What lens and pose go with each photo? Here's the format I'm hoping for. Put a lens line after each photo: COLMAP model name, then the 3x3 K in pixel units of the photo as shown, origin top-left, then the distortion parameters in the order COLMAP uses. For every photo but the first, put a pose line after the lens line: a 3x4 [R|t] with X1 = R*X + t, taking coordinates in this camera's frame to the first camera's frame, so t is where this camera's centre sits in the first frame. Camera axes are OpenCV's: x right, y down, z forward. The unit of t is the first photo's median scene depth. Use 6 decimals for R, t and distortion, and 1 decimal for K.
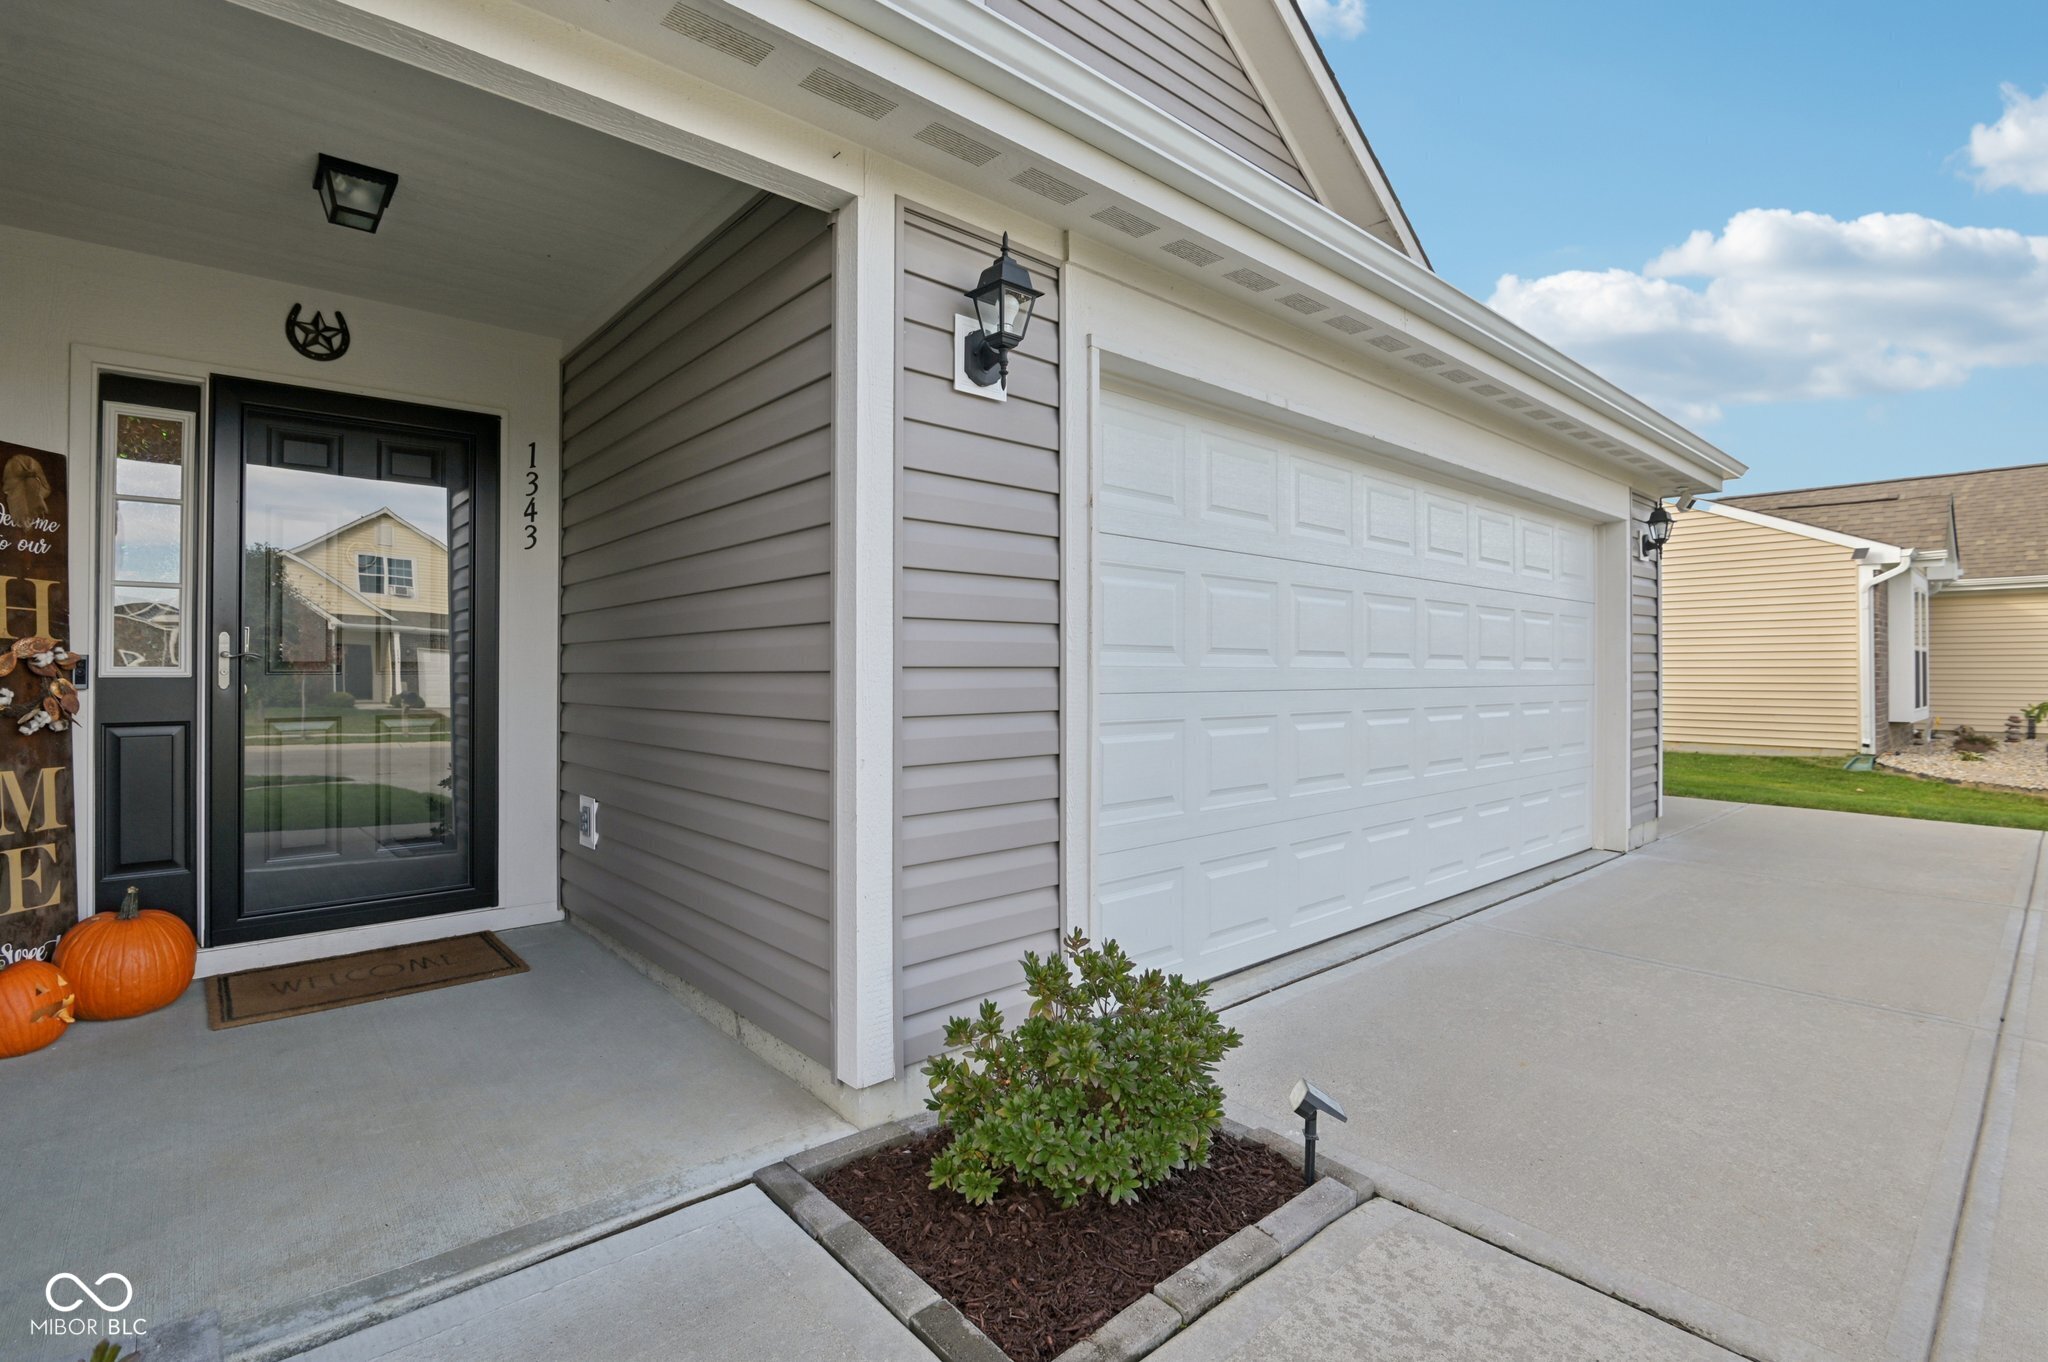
lens RADIAL K [[948.9, 0, 1014.4], [0, 948.9, 671.4], [0, 0, 1]] dist [-0.015646, -0.000068]
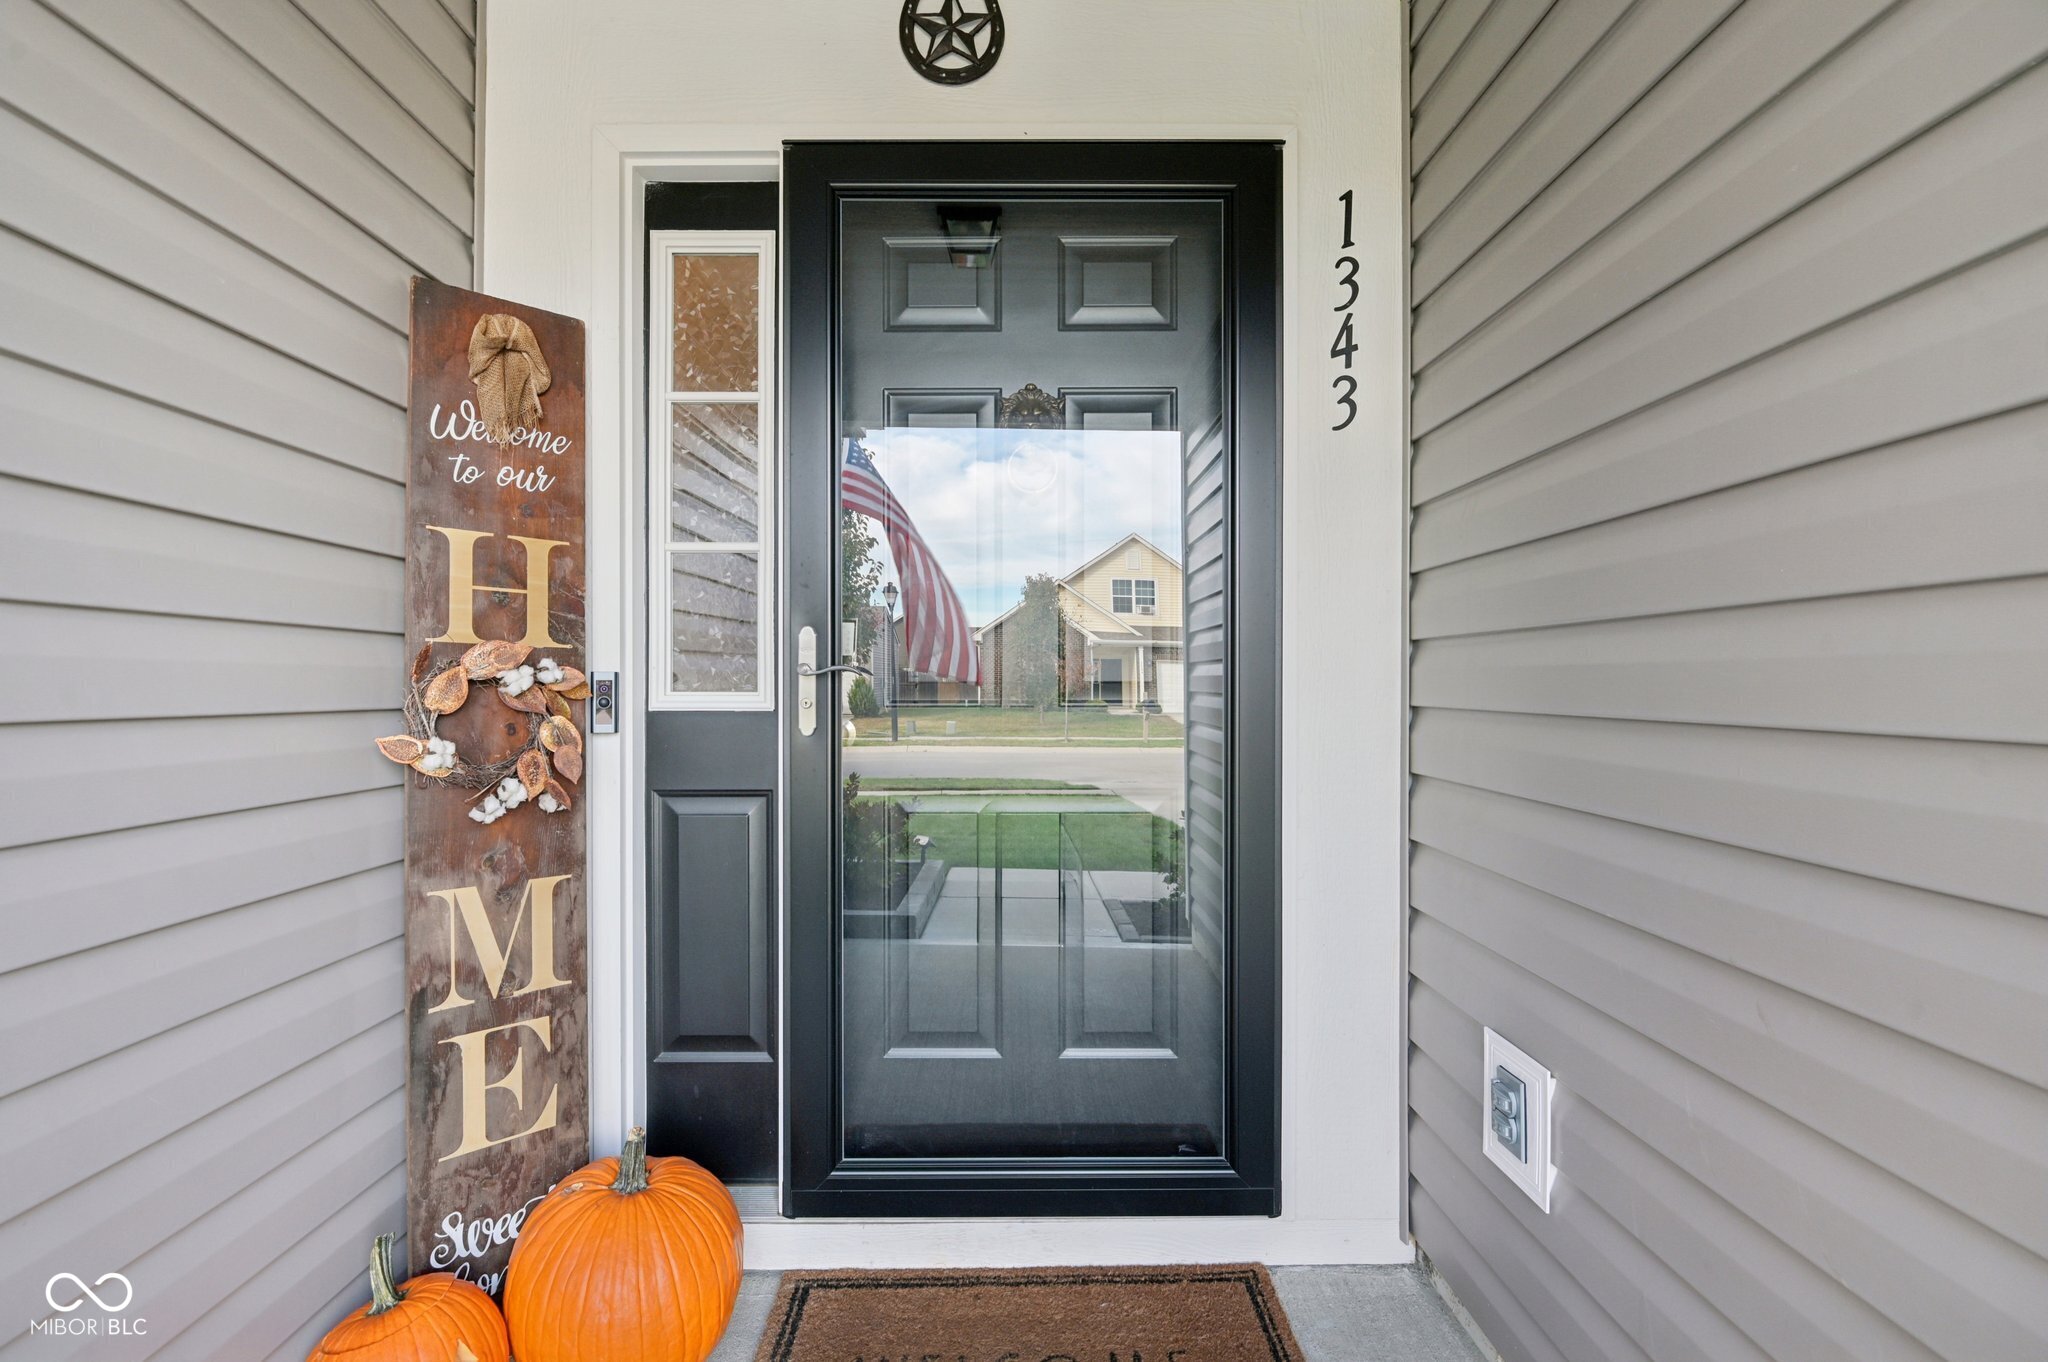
lens RADIAL K [[948.9, 0, 1014.4], [0, 948.9, 671.4], [0, 0, 1]] dist [-0.015646, -0.000068]
pose [[0.752153, -0.009126, -0.658926, -0.446970], [-0.000349, 0.999898, -0.014247, -0.010562], [0.658989, 0.010946, 0.752073, 0.746863]]
